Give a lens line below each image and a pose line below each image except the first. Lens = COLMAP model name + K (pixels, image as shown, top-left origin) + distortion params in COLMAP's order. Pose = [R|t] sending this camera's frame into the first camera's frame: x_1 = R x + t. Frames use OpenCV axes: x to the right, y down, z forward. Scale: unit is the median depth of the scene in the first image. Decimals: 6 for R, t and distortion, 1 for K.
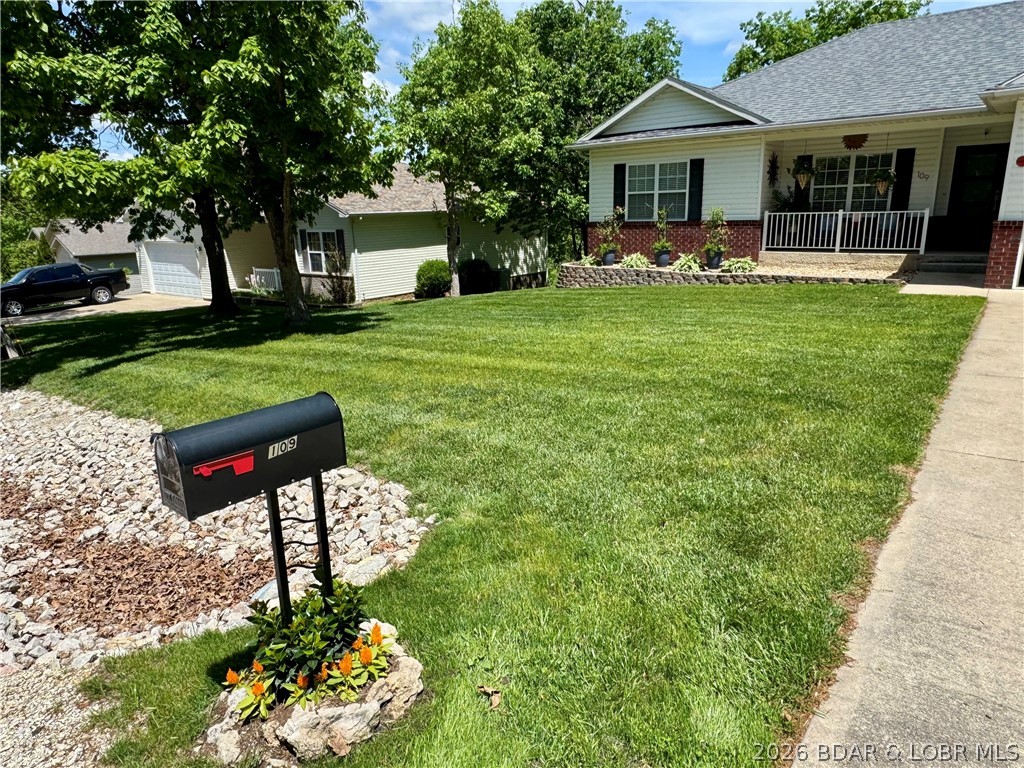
lens RADIAL K [[659.2, 0, 508.9], [0, 659.2, 389.6], [0, 0, 1]] dist [0.022031, -0.024656]
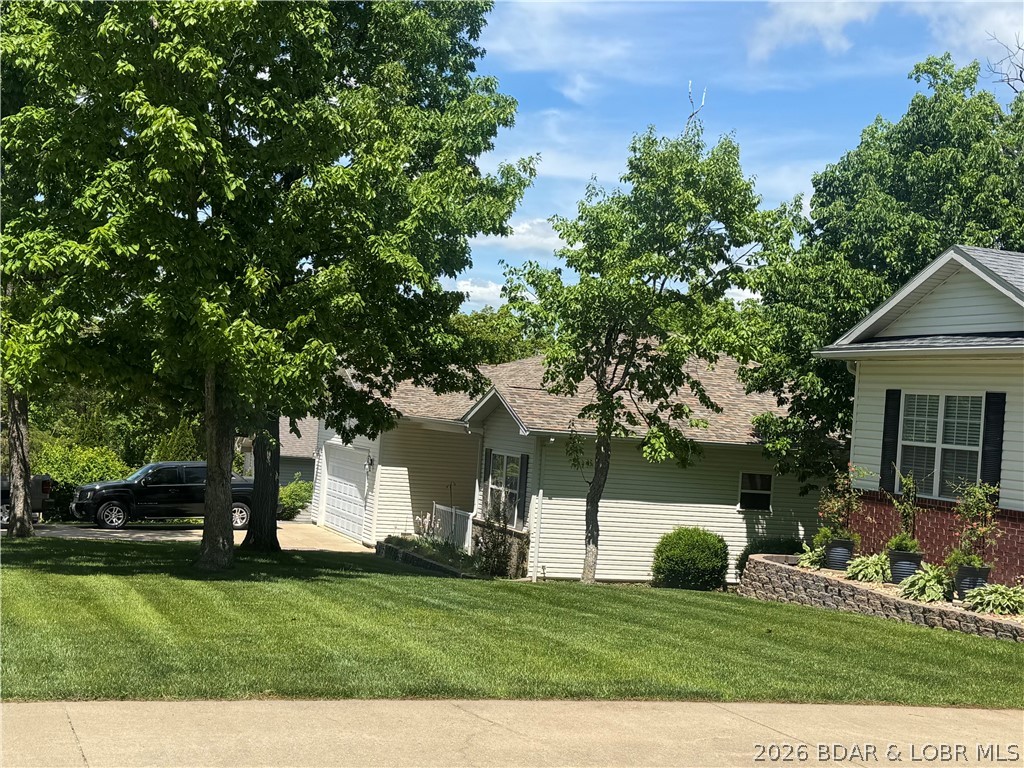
lens RADIAL K [[1446.5, 0, 512.0], [0, 1446.5, 384.0], [0, 0, 1]] dist [0.026871, 0.107560]
pose [[0.852417, 0.081854, -0.516415, 0.548126], [-0.229393, 0.946087, -0.228687, -0.003877], [0.469855, 0.313398, 0.825238, -0.132378]]
